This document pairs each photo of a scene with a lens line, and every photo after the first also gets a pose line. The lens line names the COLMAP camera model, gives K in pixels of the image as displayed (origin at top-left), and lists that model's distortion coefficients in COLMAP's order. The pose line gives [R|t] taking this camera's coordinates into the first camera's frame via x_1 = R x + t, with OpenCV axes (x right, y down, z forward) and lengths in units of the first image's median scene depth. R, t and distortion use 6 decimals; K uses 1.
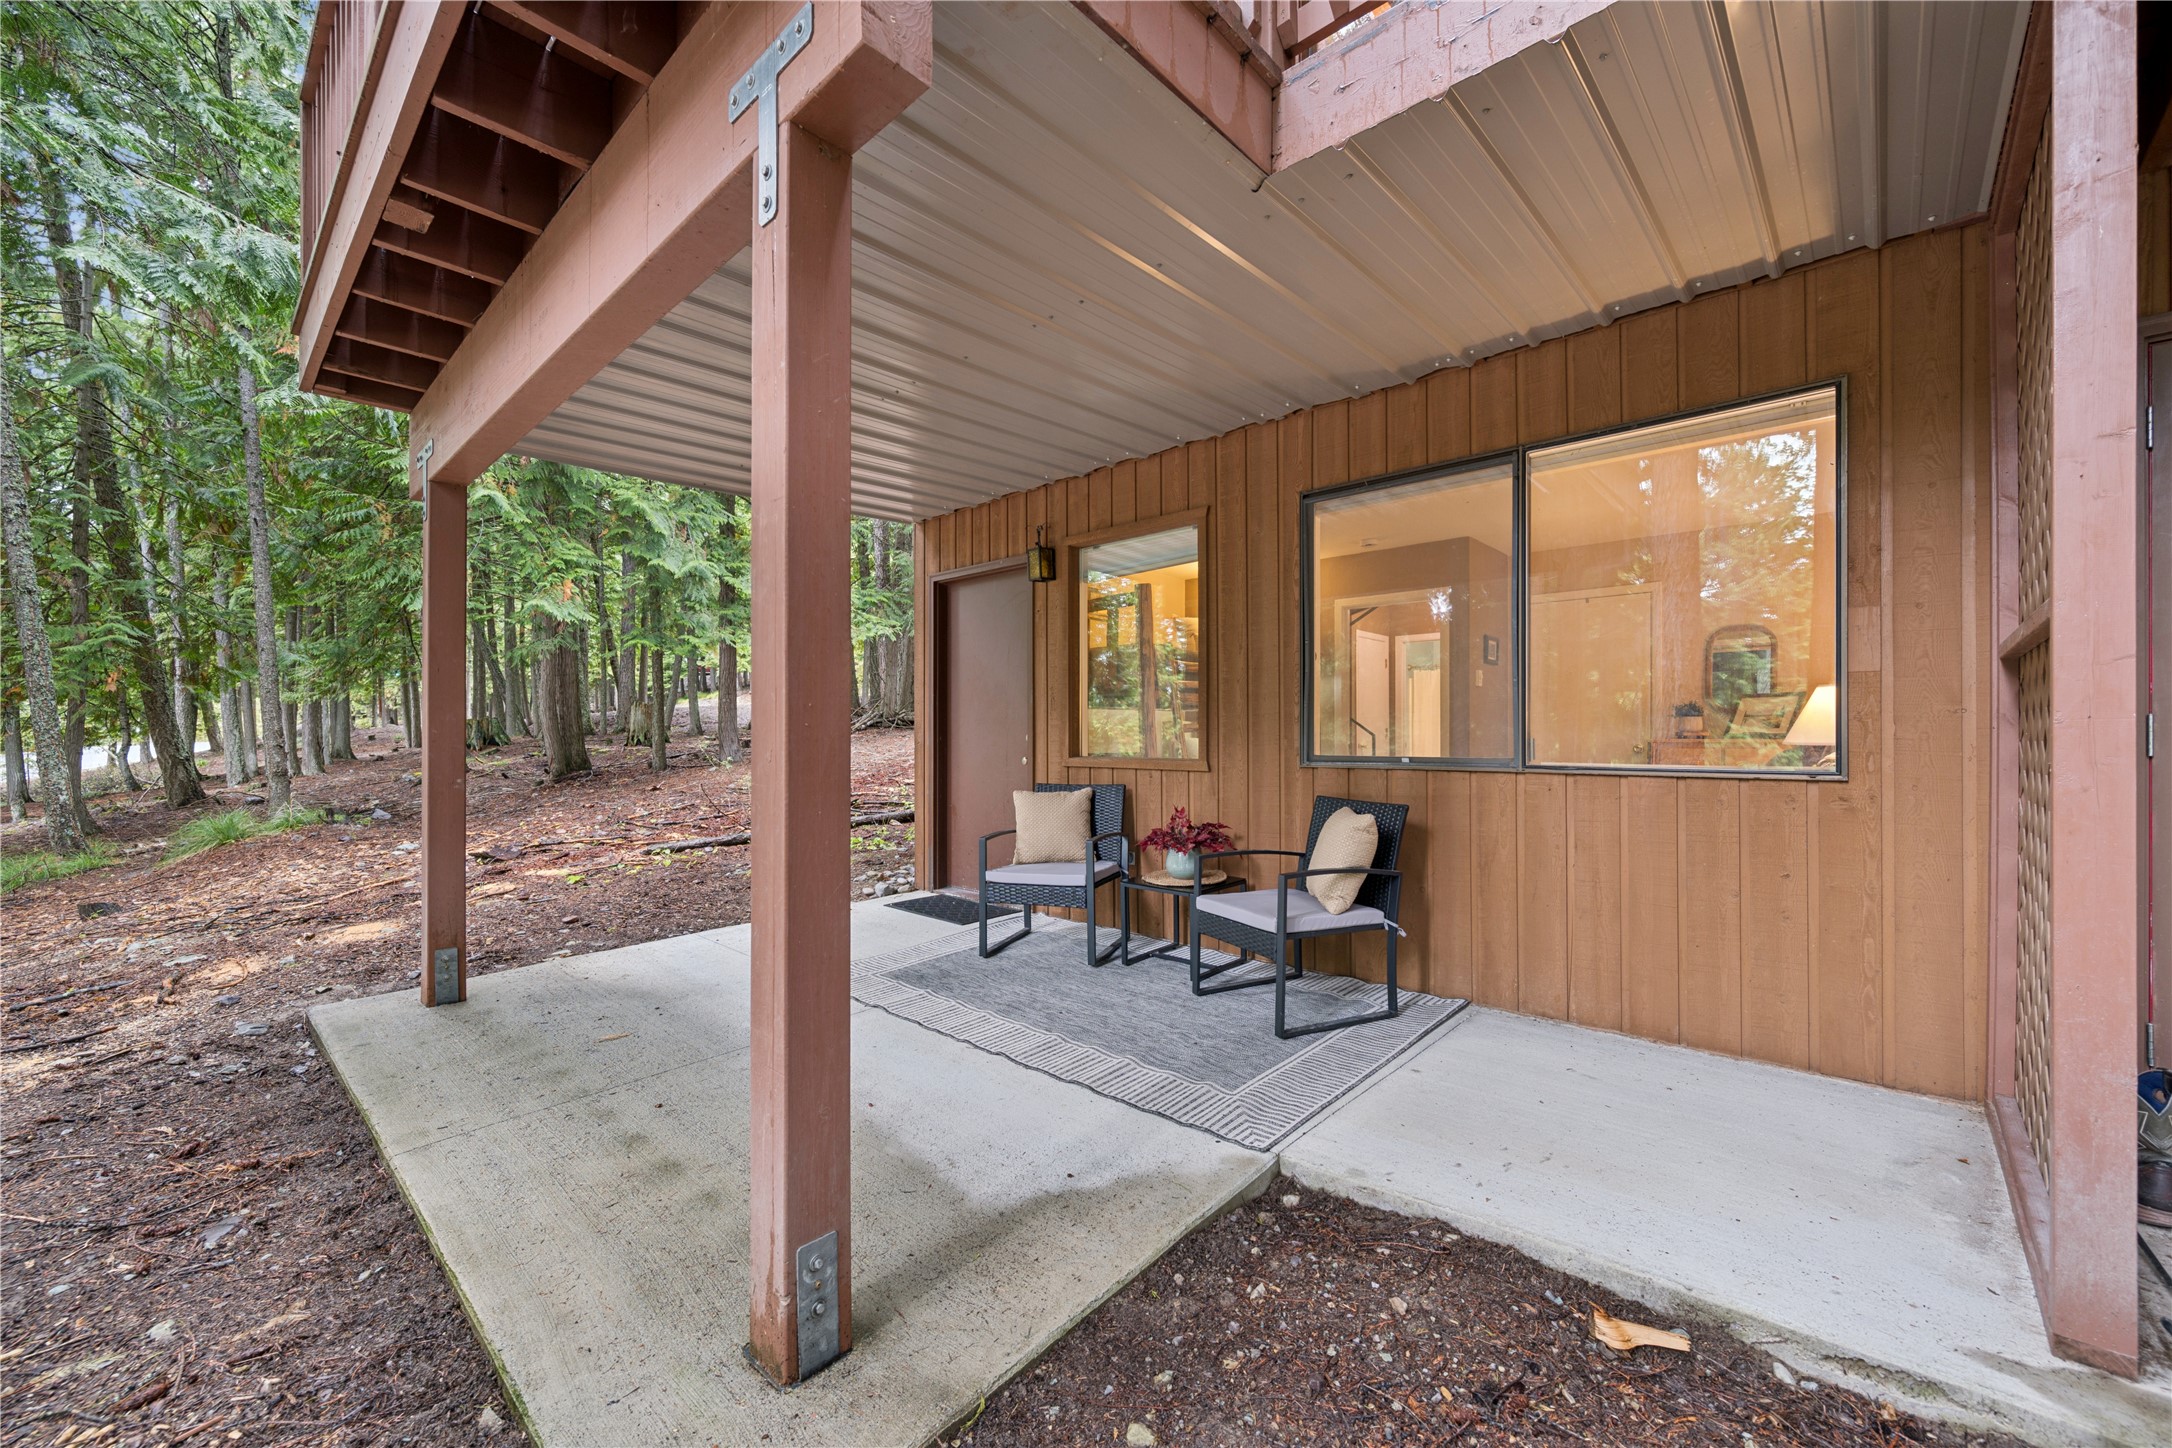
lens RADIAL K [[867.5, 0, 1083.8], [0, 867.5, 731.7], [0, 0, 1]] dist [-0.000735, -0.000035]
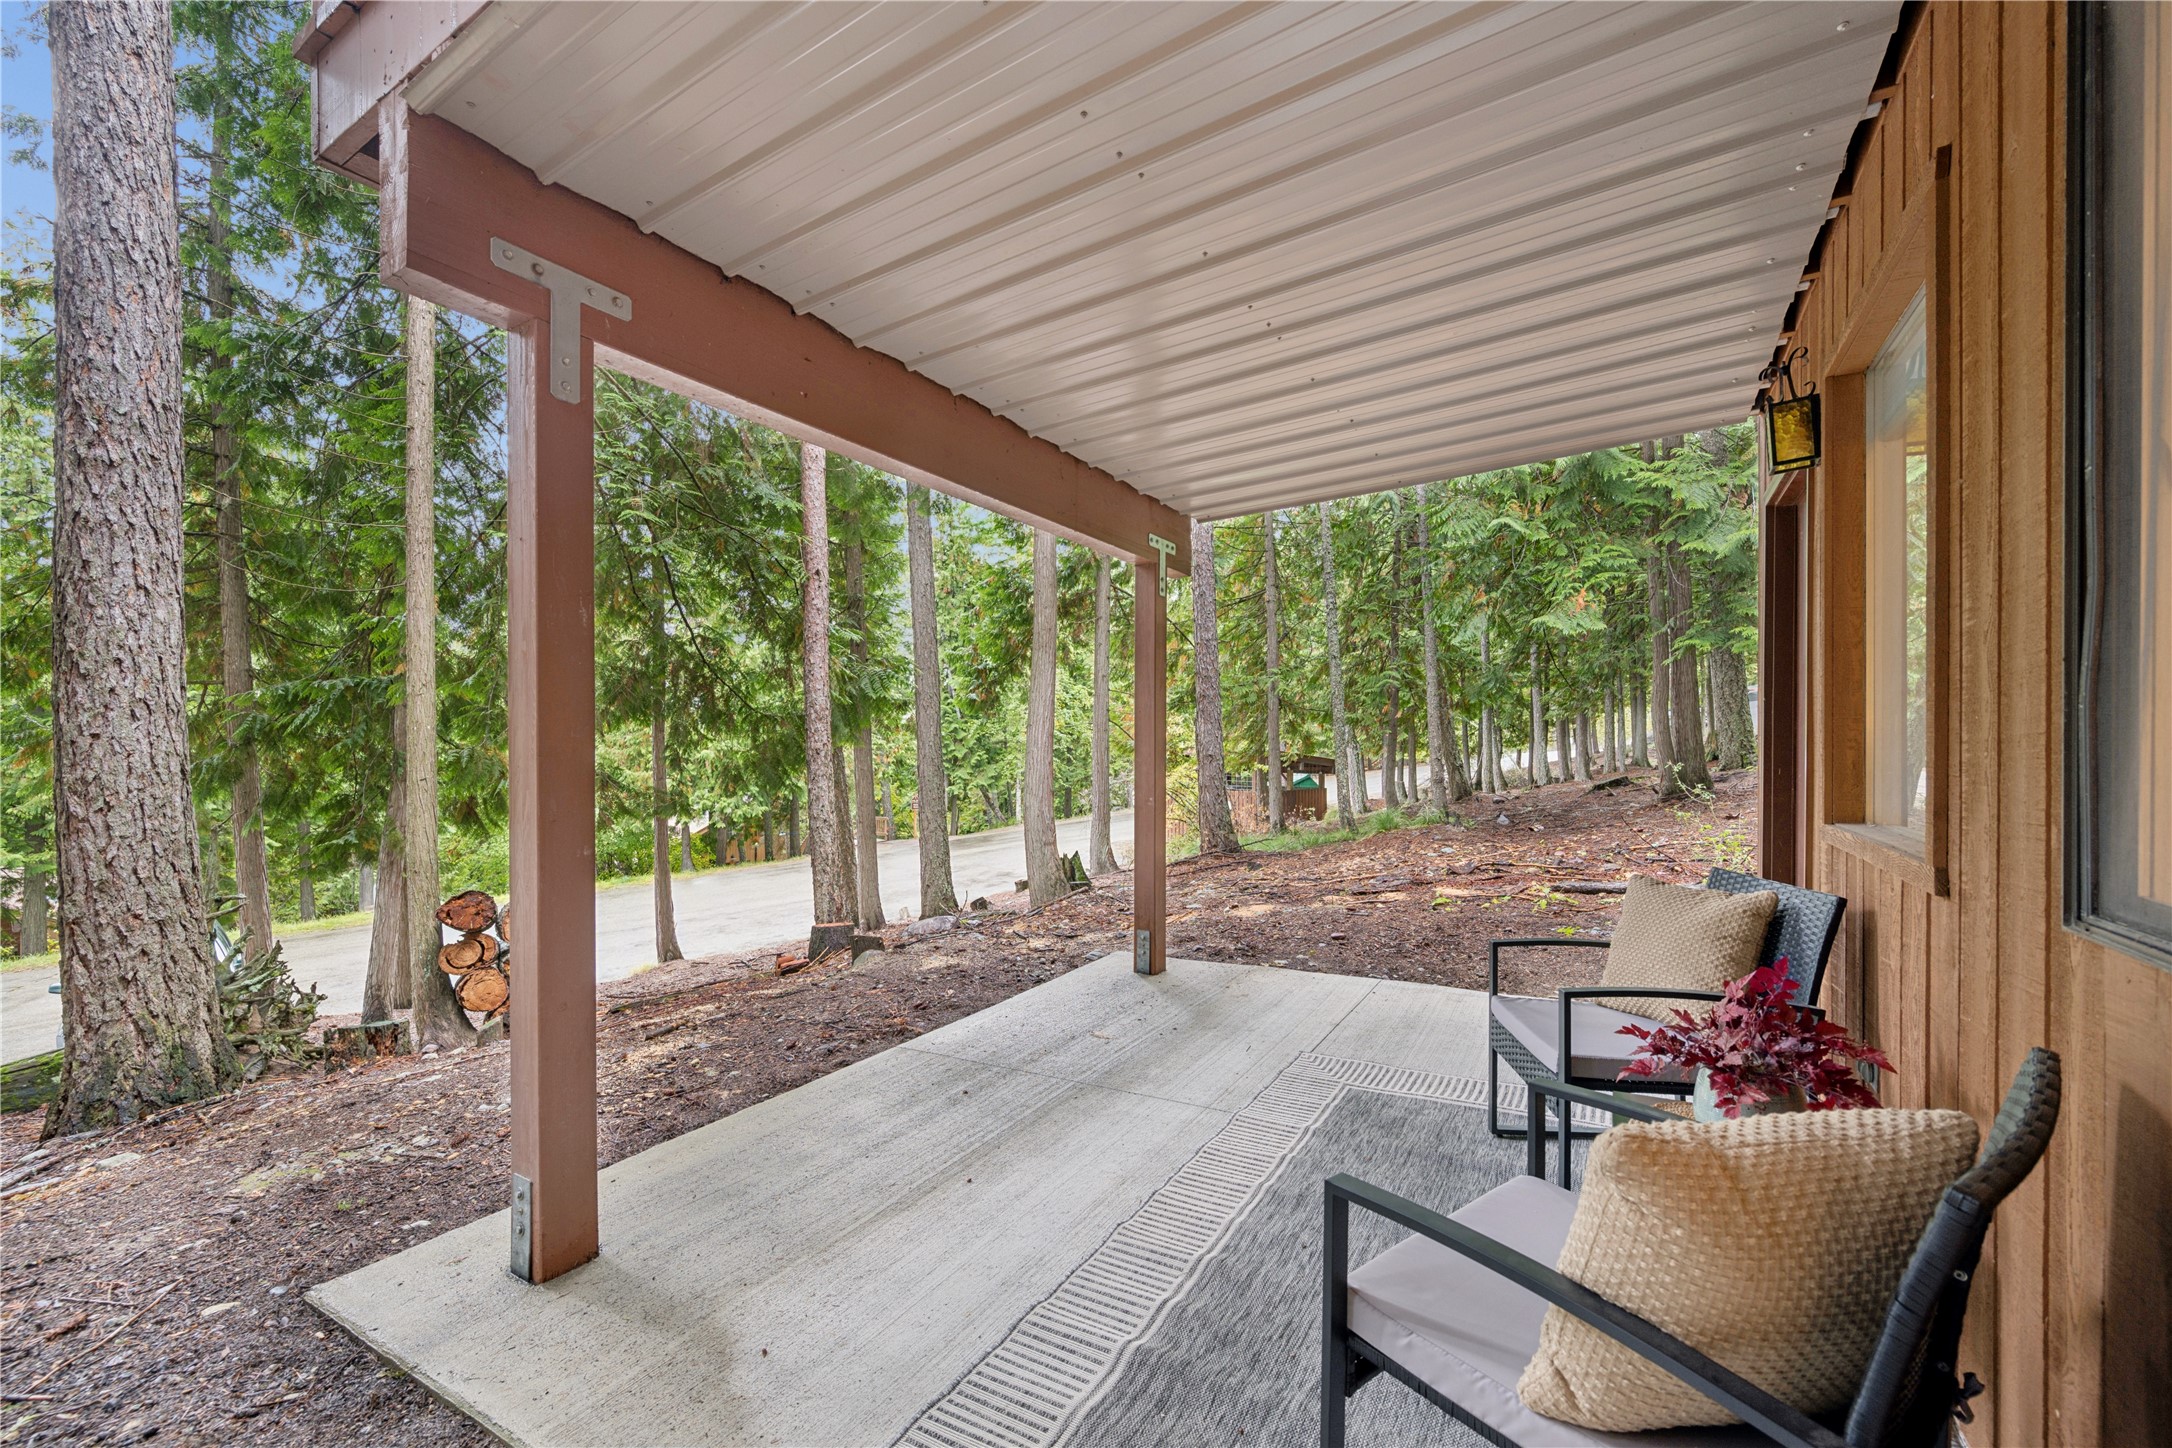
lens RADIAL K [[867.5, 0, 1086.4], [0, 867.5, 742.4], [0, 0, 1]] dist [-0.000735, -0.000035]
pose [[0.205143, -0.002928, -0.978728, 0.531901], [0.005410, 0.999984, -0.001857, -0.019985], [0.978717, -0.004913, 0.205155, 0.745213]]
